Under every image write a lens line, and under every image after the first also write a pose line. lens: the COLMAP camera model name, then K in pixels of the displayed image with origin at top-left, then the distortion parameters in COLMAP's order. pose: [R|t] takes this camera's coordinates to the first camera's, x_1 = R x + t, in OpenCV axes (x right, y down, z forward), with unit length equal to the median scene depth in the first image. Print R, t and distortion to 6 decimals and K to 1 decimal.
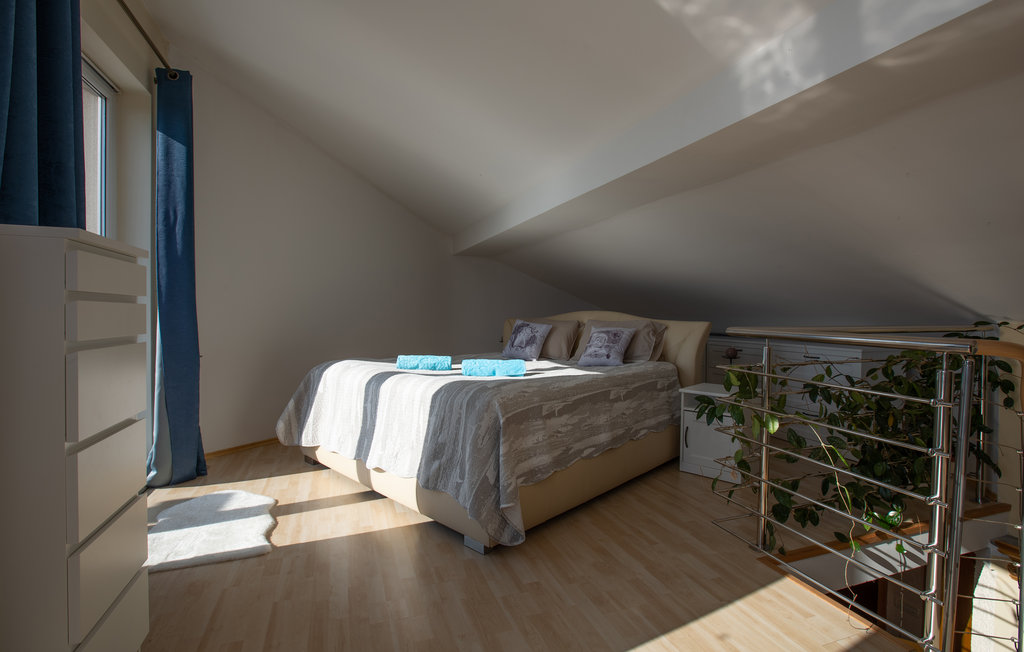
lens RADIAL K [[484.4, 0, 511.0], [0, 484.4, 333.8], [0, 0, 1]] dist [-0.040992, -0.000049]
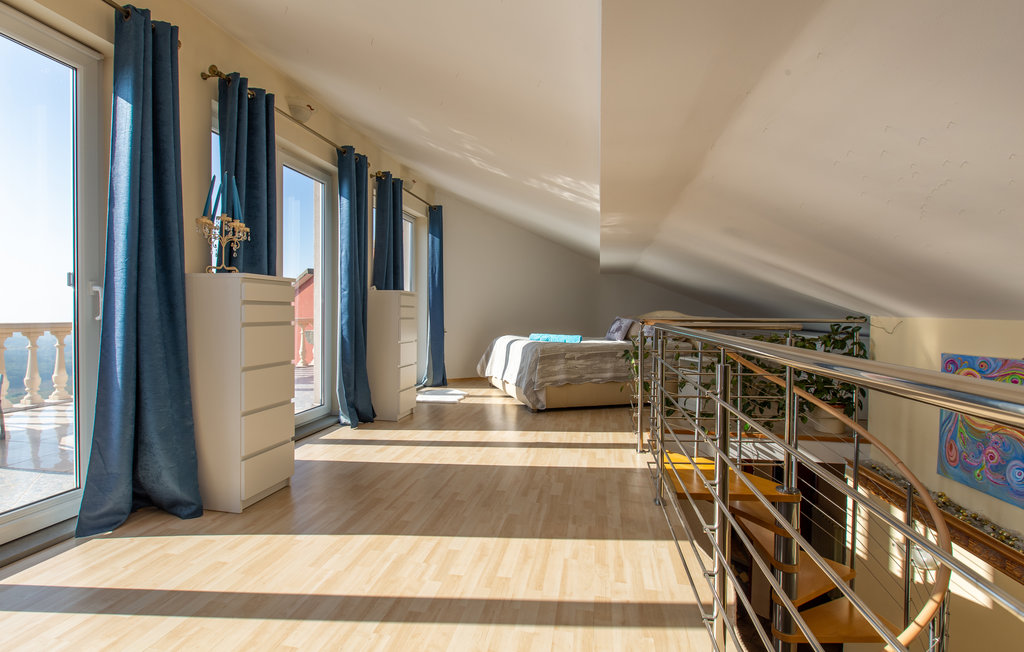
lens RADIAL K [[484.4, 0, 511.0], [0, 484.4, 333.8], [0, 0, 1]] dist [-0.040992, -0.000049]
pose [[0.867424, 0.022798, -0.497048, 0.817567], [-0.023869, 0.999706, 0.004198, 0.049475], [0.496998, 0.008223, 0.867713, -0.893396]]
